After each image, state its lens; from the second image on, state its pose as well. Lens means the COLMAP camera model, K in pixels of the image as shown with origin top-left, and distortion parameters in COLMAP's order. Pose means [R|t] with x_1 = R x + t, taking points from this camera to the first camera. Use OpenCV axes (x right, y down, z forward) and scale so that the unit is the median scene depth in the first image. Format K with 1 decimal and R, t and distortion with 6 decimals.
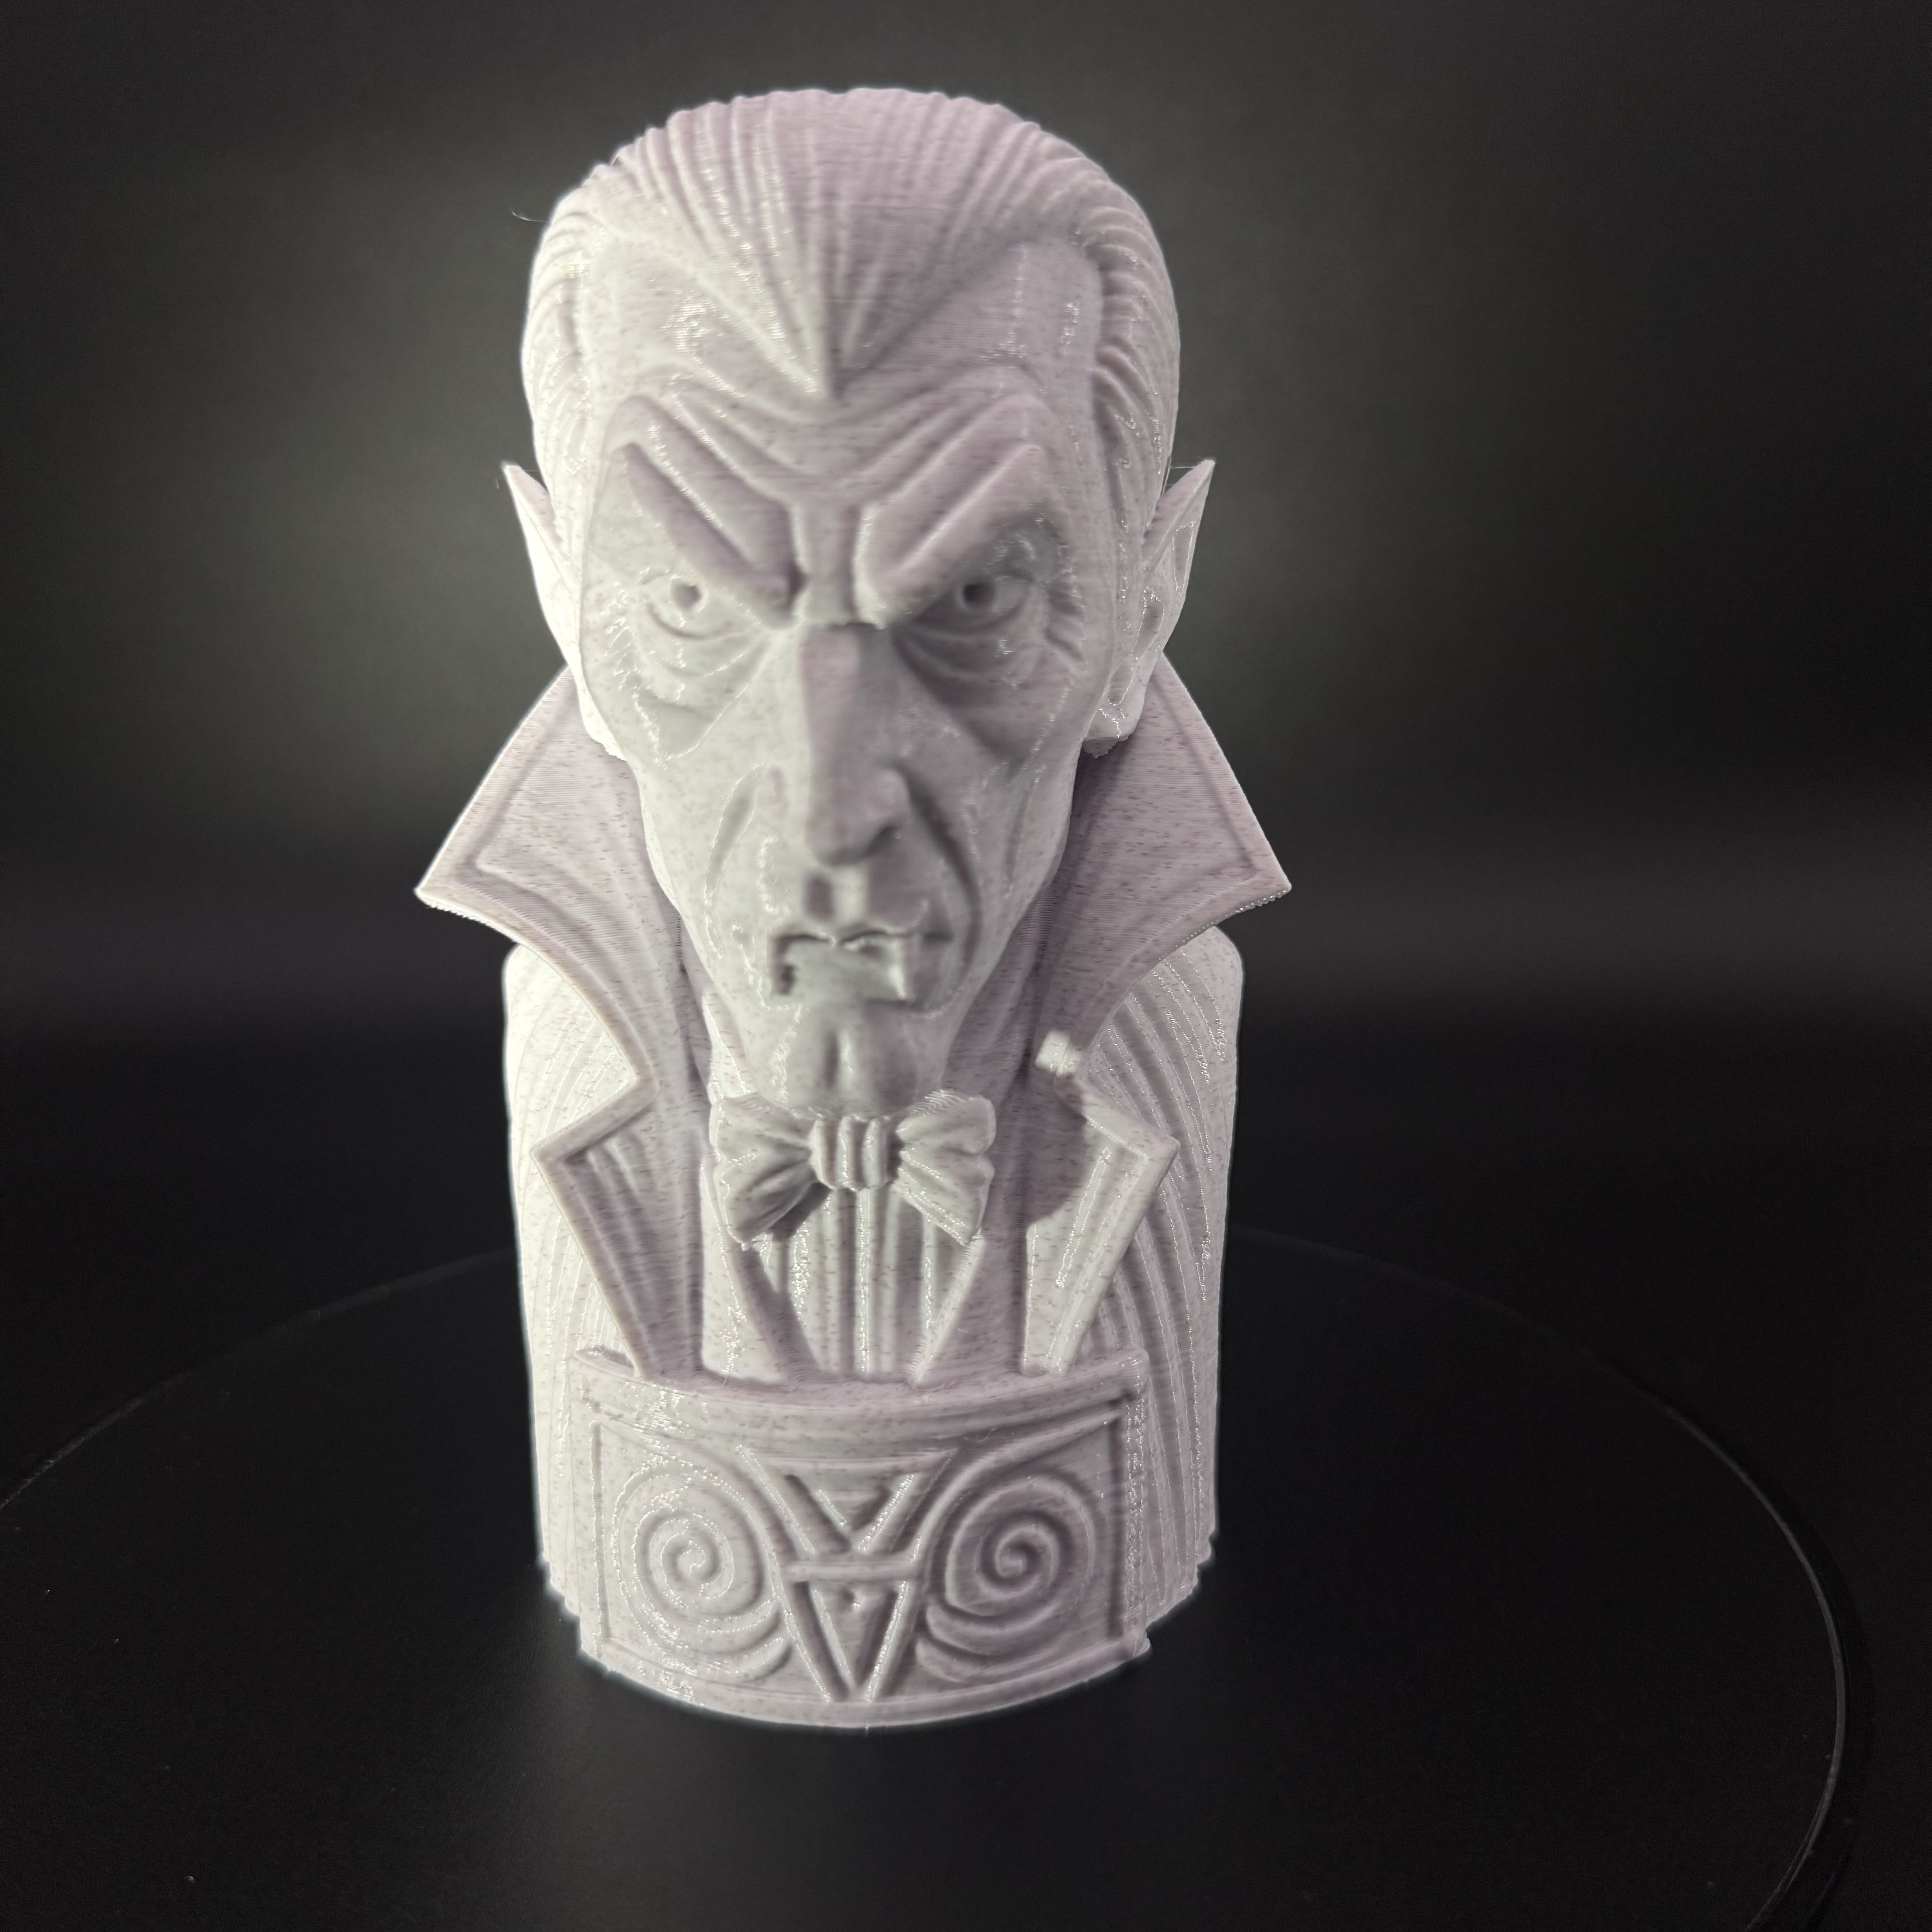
lens RADIAL K [[1800.6, 0, 962.8], [0, 1800.6, 969.2], [0, 0, 1]] dist [0.278338, -0.741646]
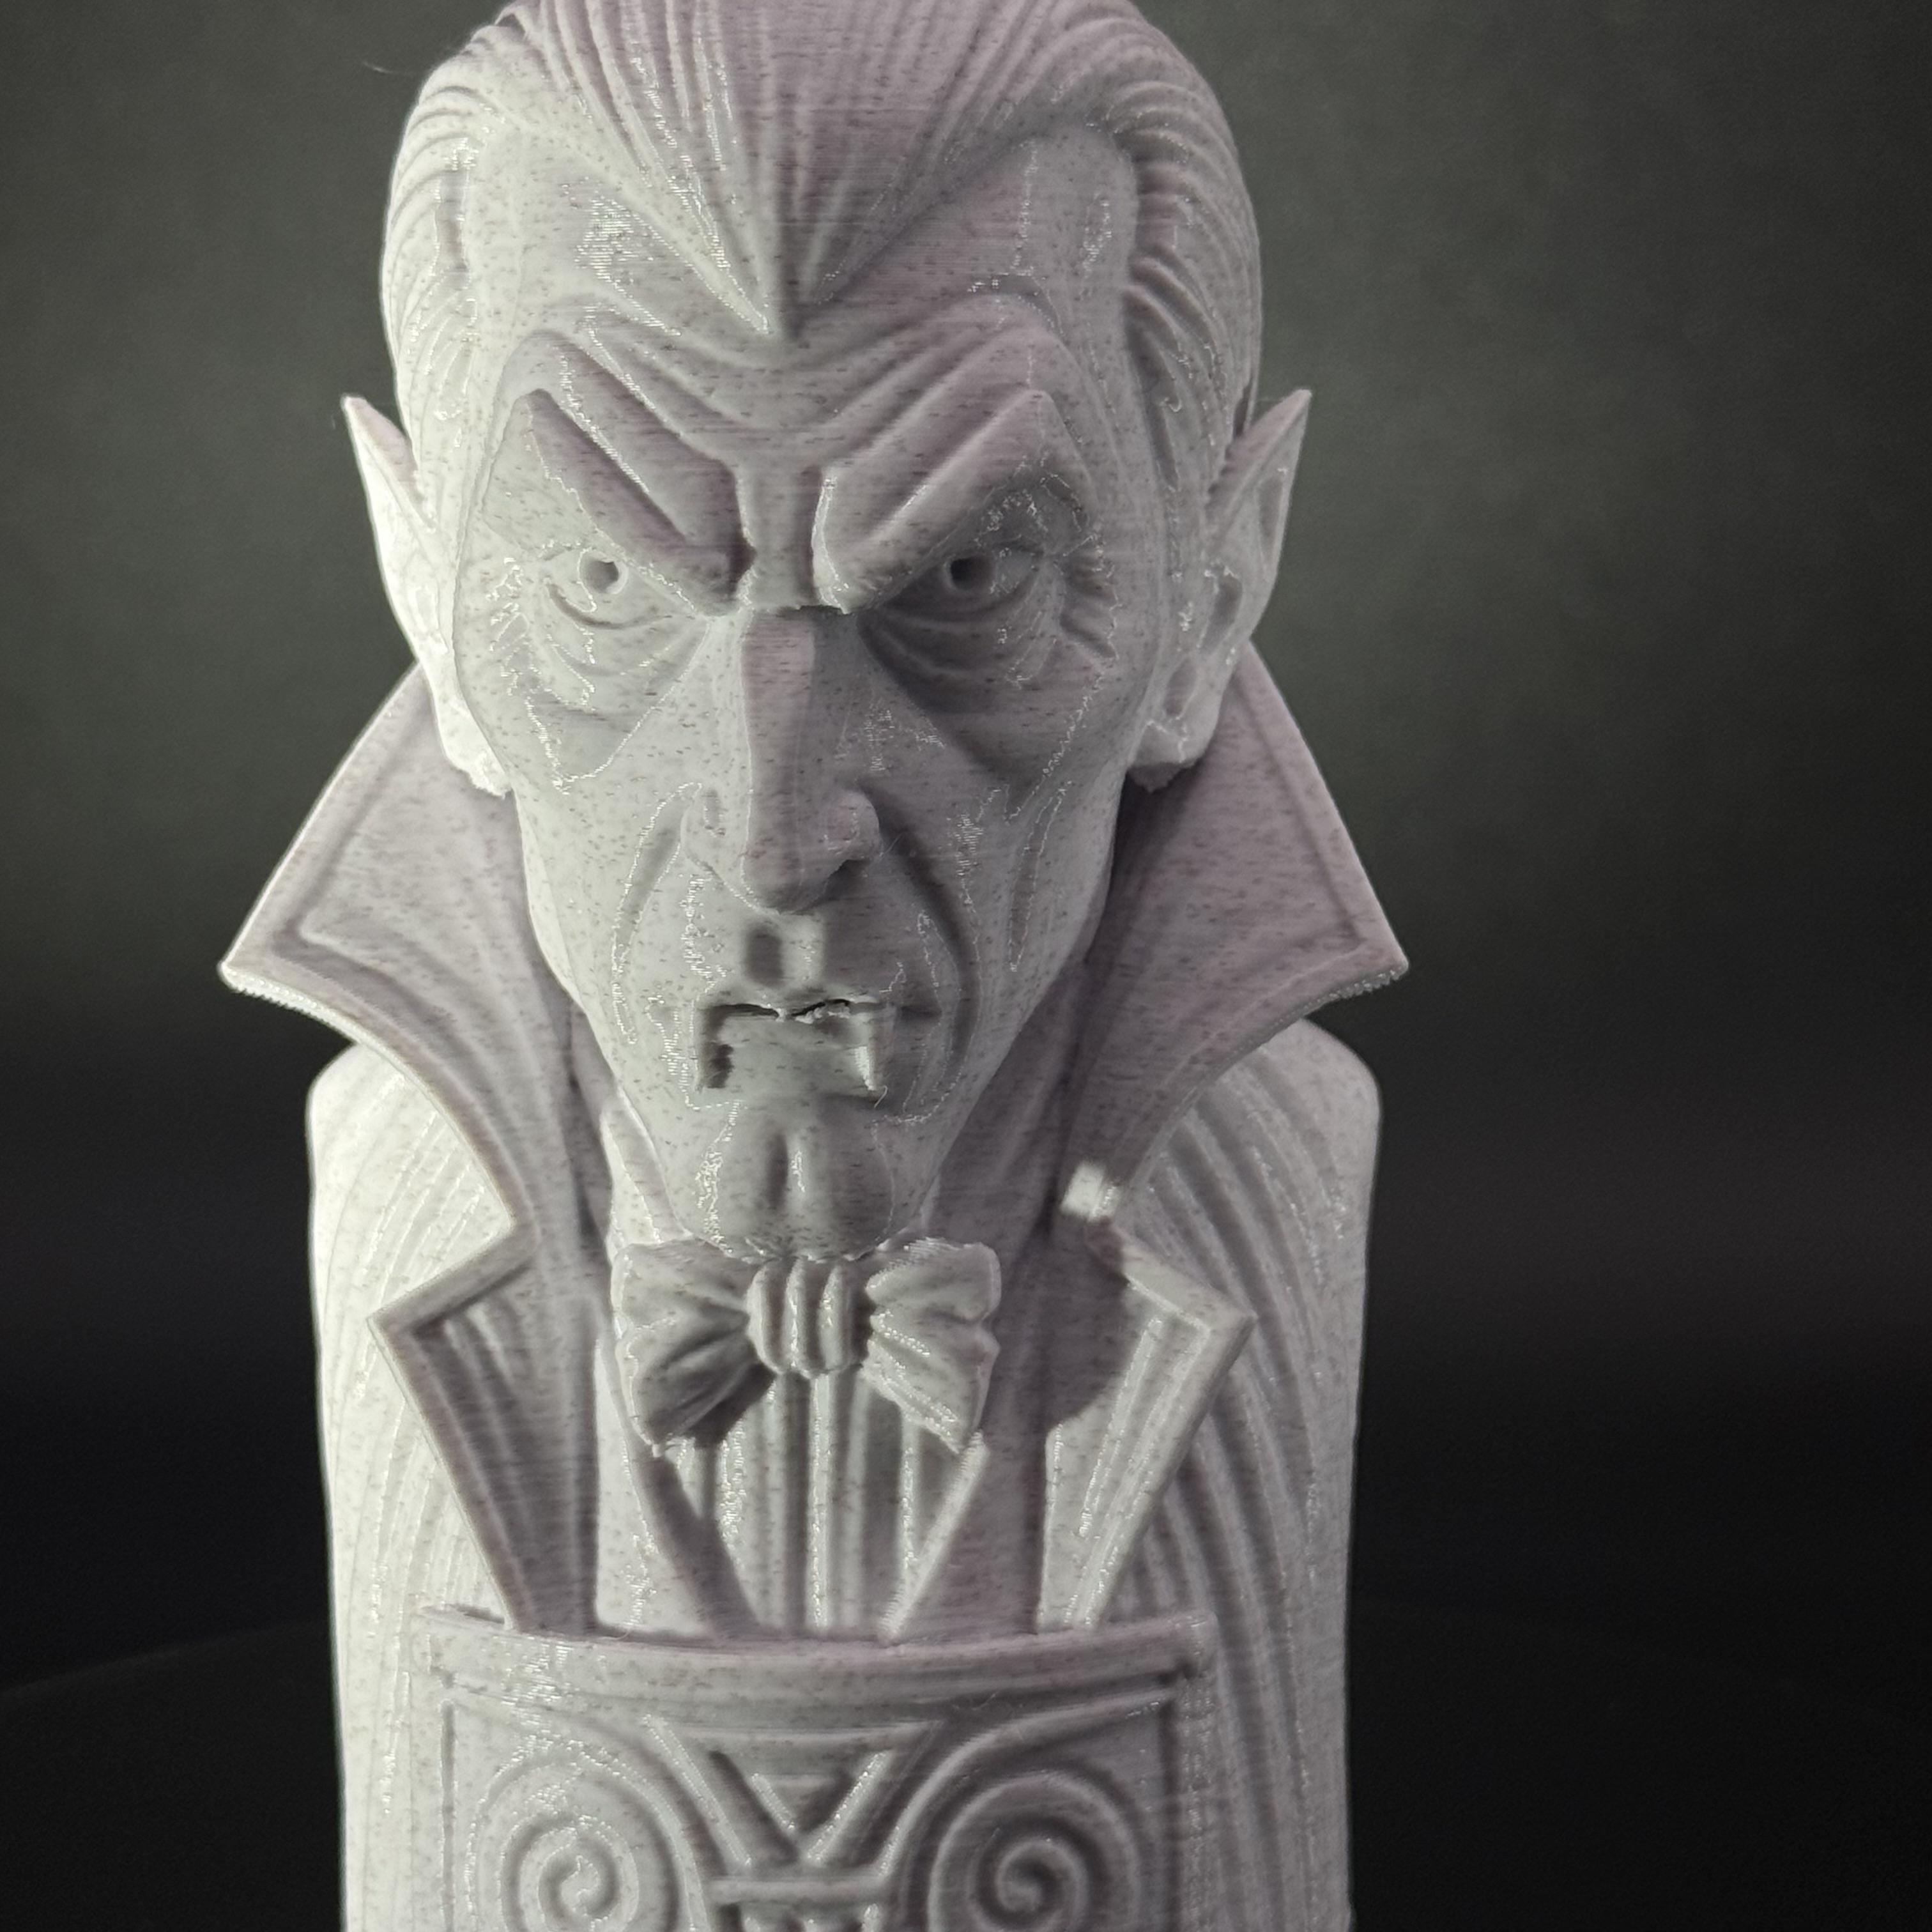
lens RADIAL K [[4554.0, 0, 967.1], [0, 4554.0, 1031.8], [0, 0, 1]] dist [0.359152, -0.996531]
pose [[0.999408, 0.003534, -0.034208, 0.067066], [-0.006712, 0.995623, -0.093223, 0.156471], [0.033728, 0.093397, 0.995057, -0.842632]]
